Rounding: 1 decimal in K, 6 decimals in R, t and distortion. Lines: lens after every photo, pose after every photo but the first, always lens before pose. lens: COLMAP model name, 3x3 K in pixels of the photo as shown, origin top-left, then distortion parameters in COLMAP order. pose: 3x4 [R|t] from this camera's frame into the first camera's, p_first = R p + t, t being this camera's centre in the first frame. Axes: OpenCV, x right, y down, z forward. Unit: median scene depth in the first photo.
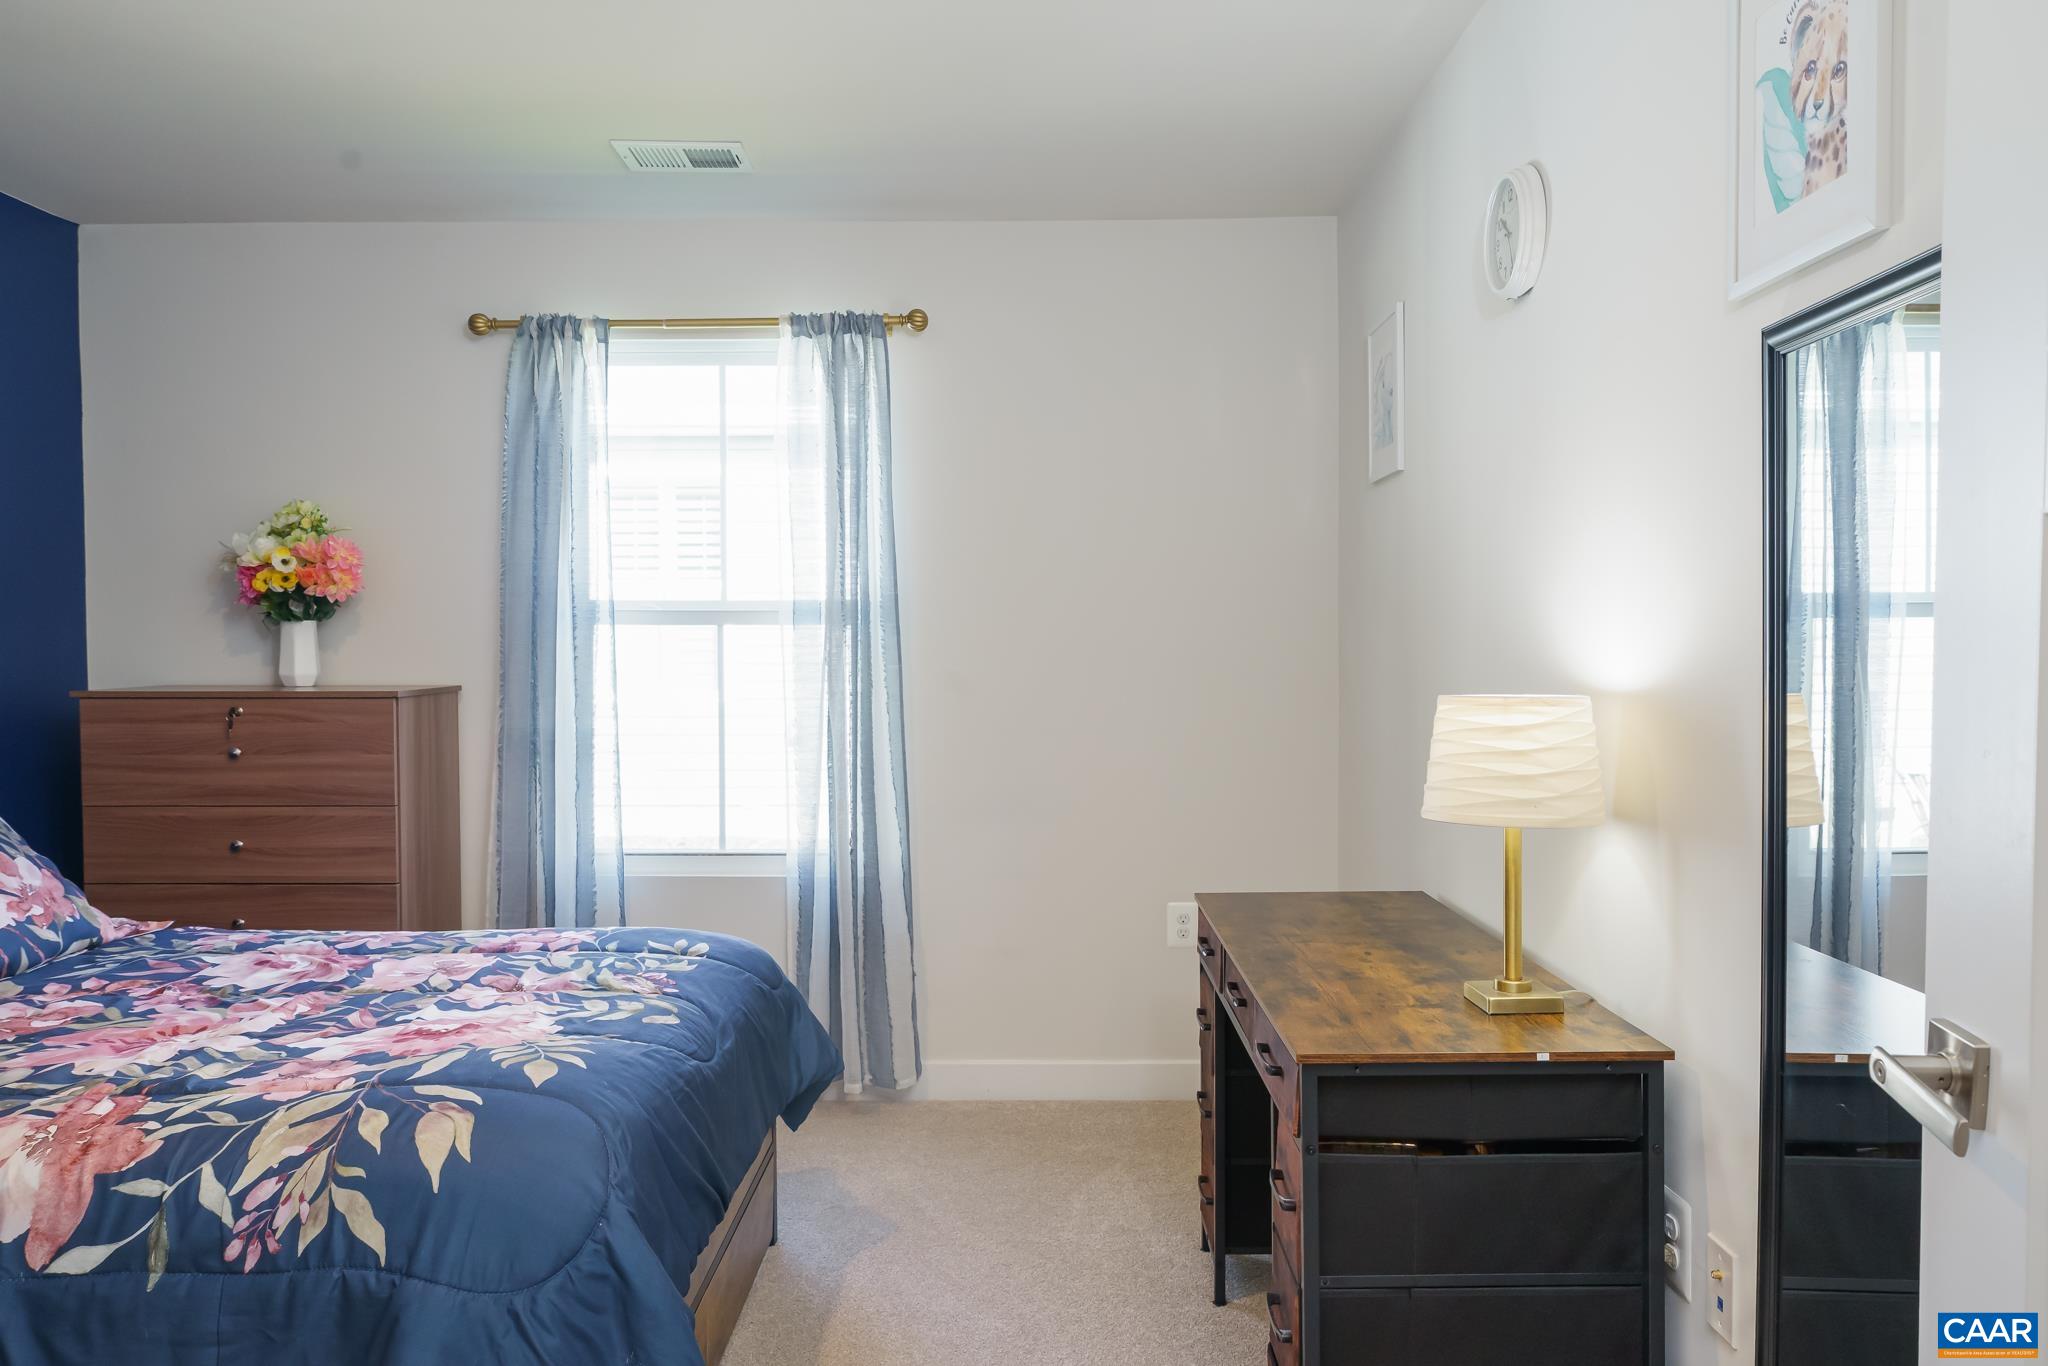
lens RADIAL K [[1482.0, 0, 1026.3], [0, 1482.0, 687.9], [0, 0, 1]] dist [0.006185, -0.000868]
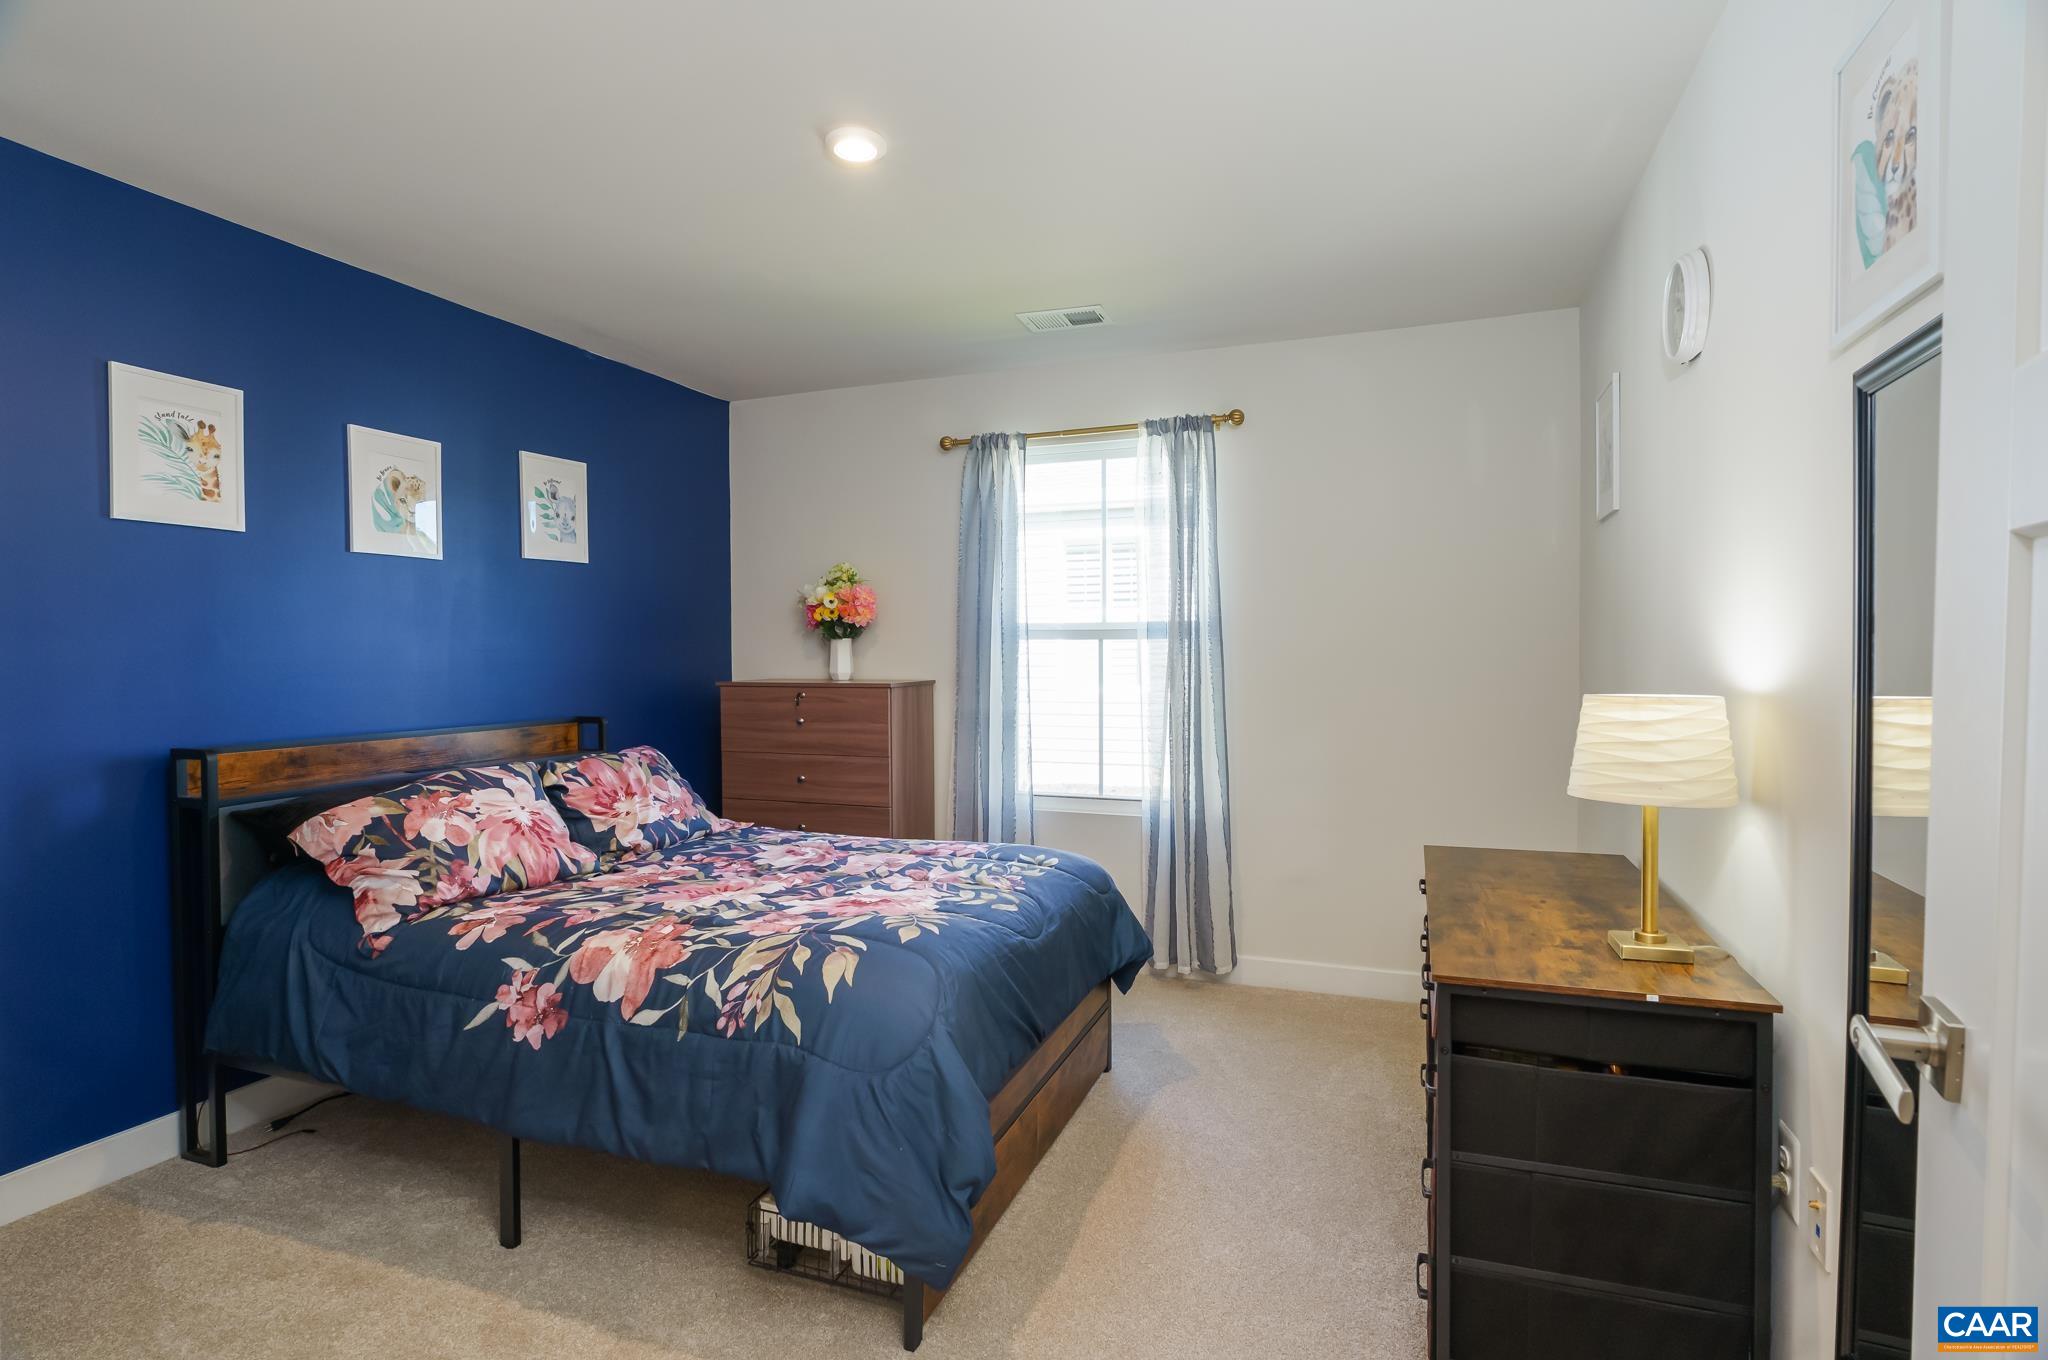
lens RADIAL K [[1053.8, 0, 1019.4], [0, 1053.8, 684.7], [0, 0, 1]] dist [-0.006690, -0.000918]
pose [[0.934331, 0.009037, -0.356292, 0.115084], [-0.008447, 0.999959, 0.003212, -0.001462], [0.356306, 0.000008, 0.934369, 0.018831]]
